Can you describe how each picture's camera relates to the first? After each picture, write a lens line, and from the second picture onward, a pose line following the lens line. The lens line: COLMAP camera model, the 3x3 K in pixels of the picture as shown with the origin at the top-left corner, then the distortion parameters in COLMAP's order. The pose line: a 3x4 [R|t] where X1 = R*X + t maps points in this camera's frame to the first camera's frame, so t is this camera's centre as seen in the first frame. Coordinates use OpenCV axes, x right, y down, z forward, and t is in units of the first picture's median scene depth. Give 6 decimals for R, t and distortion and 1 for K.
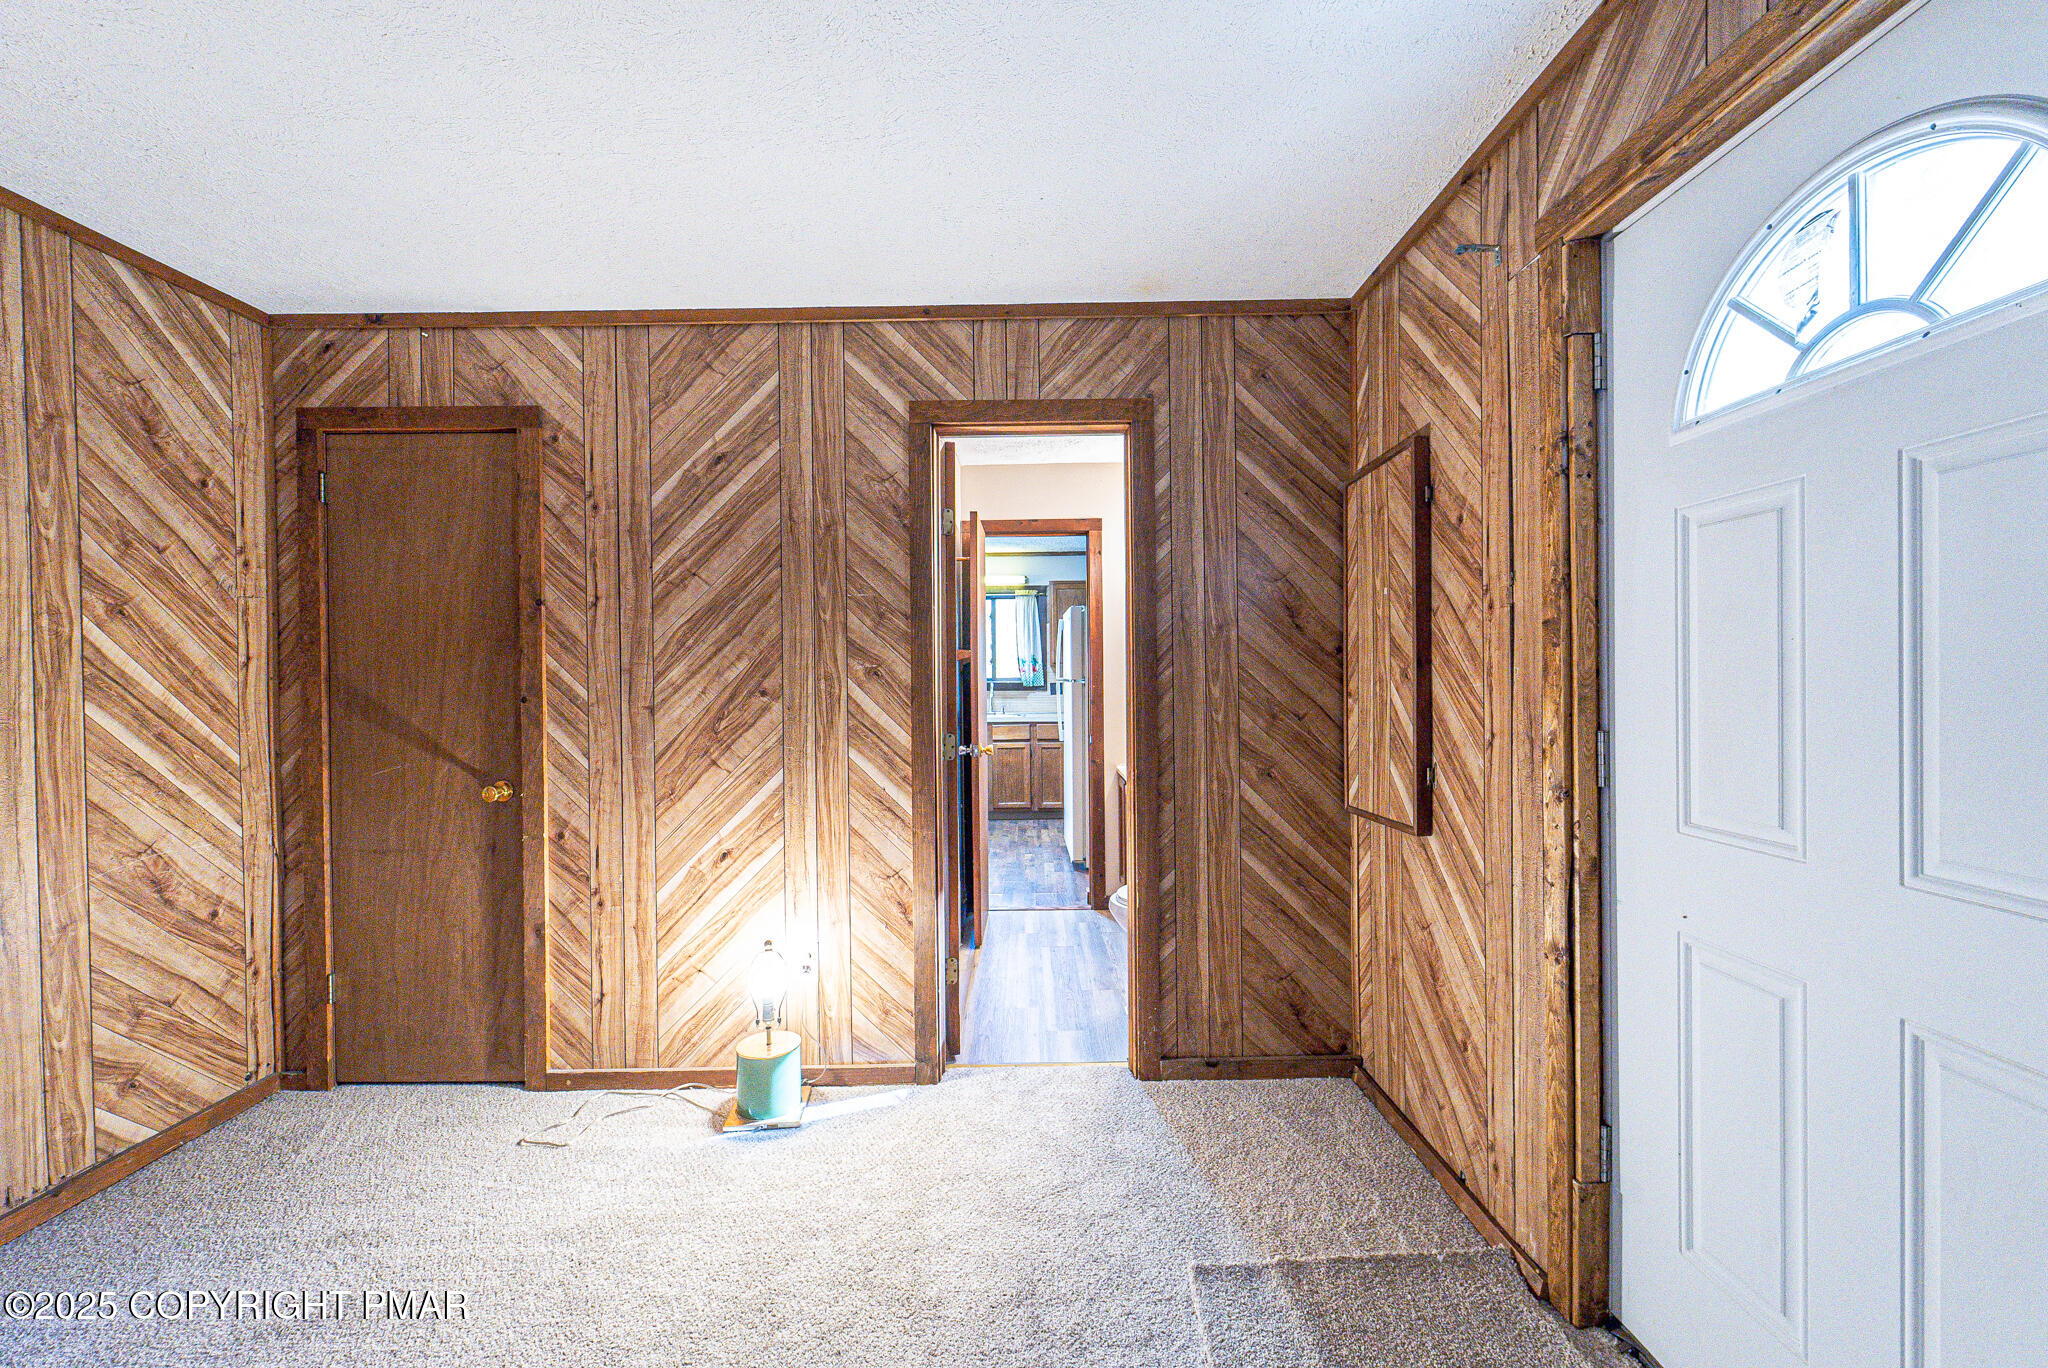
lens RADIAL K [[815.6, 0, 1016.1], [0, 815.6, 682.6], [0, 0, 1]] dist [-0.000599, -0.000540]
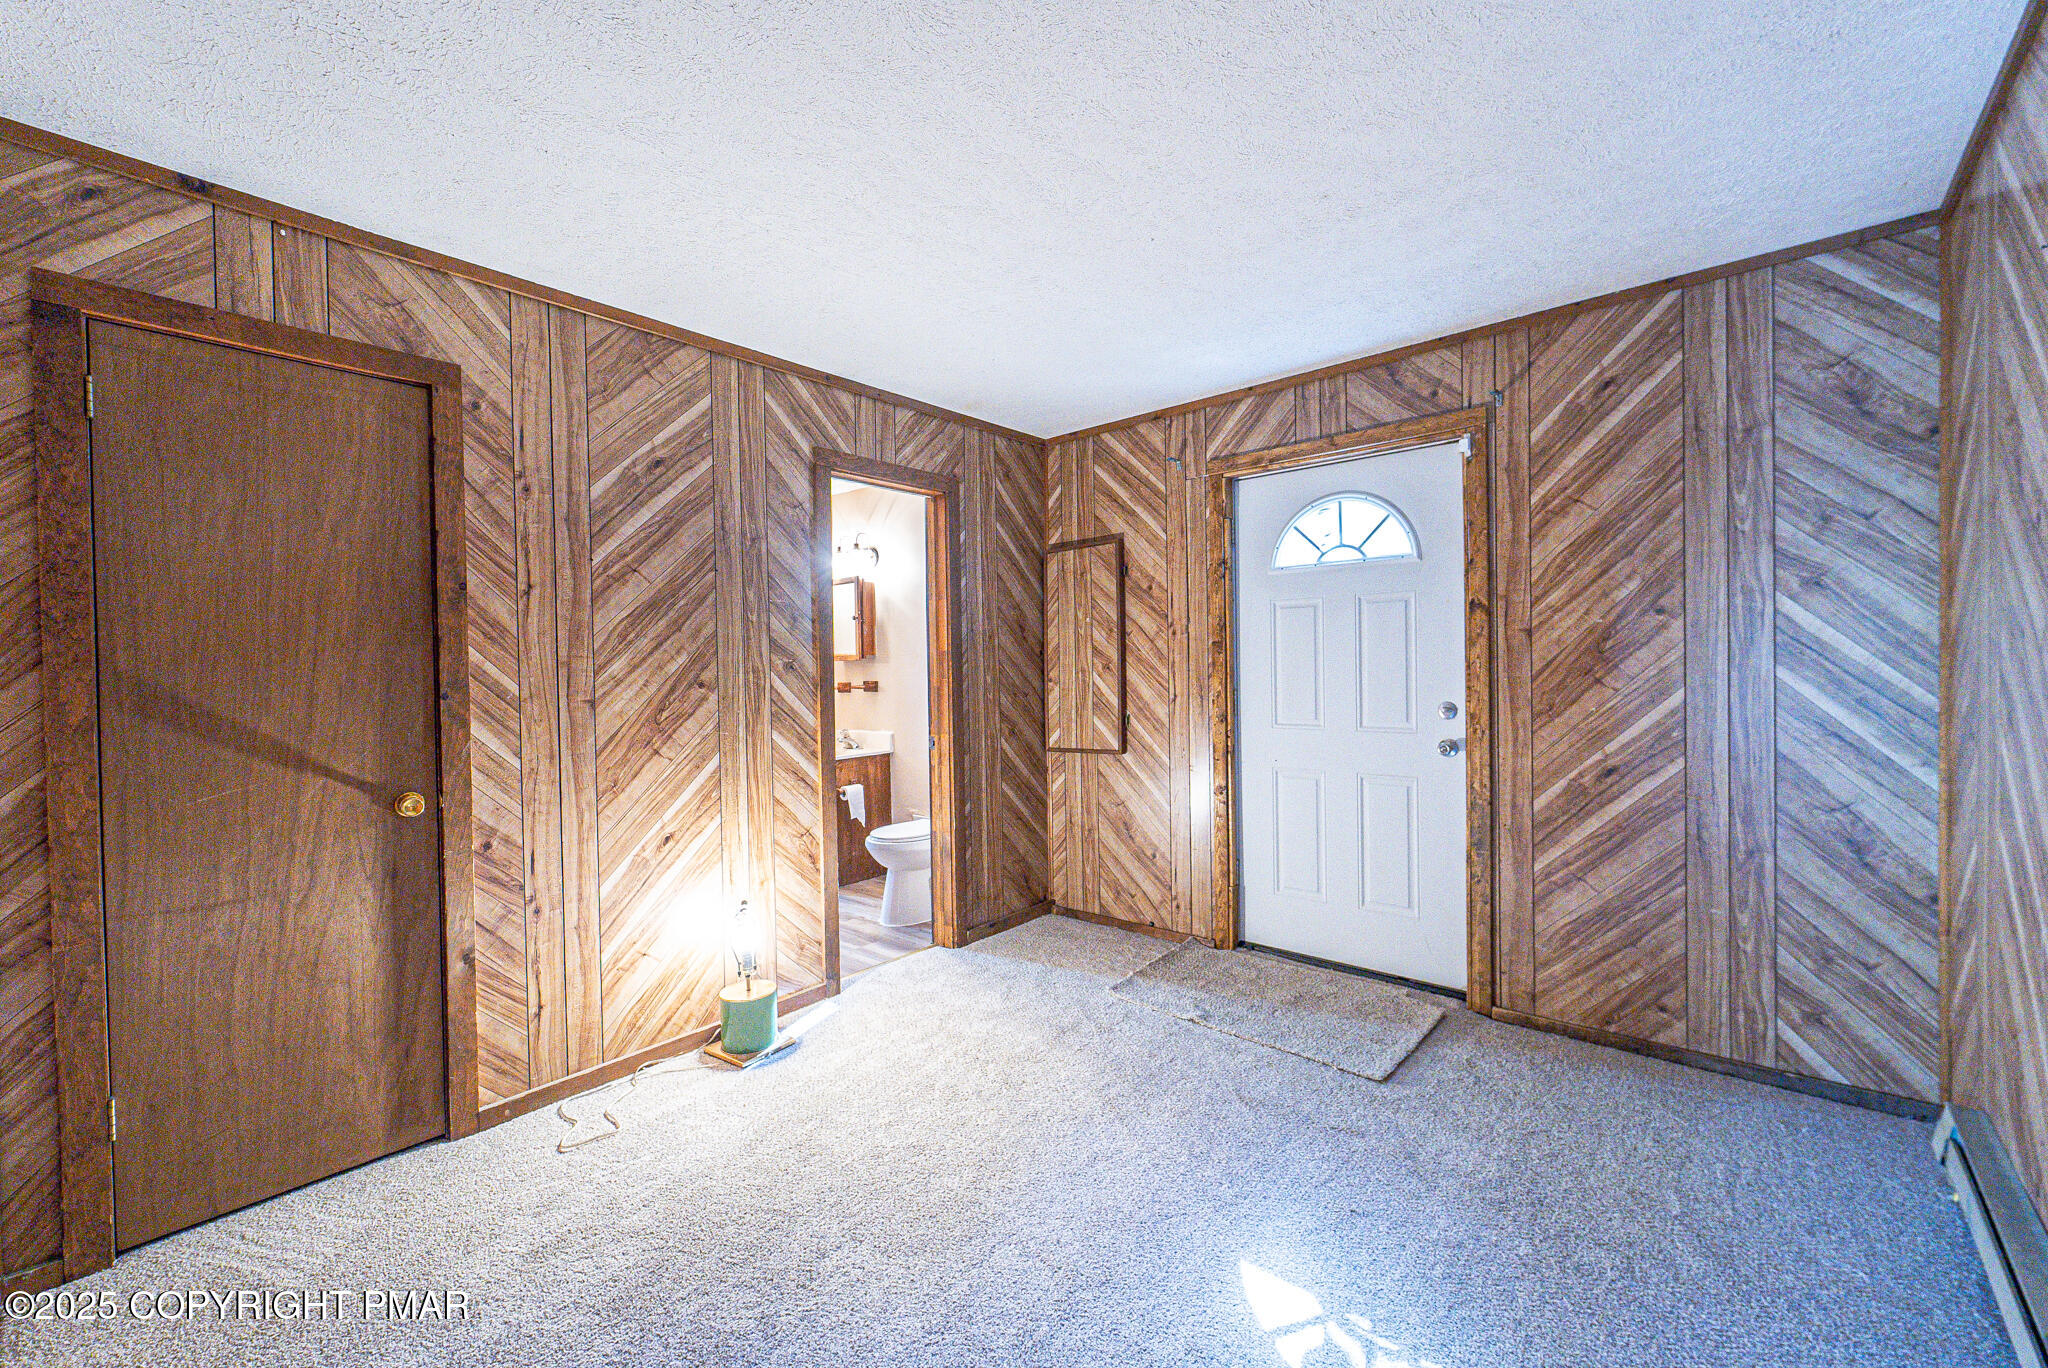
lens RADIAL K [[815.6, 0, 1031.6], [0, 815.6, 681.8], [0, 0, 1]] dist [-0.000599, -0.000540]
pose [[0.654281, -0.012559, 0.756147, -0.847756], [0.014449, 0.999887, 0.004105, 0.010656], [-0.756114, 0.008240, 0.654388, -0.050434]]
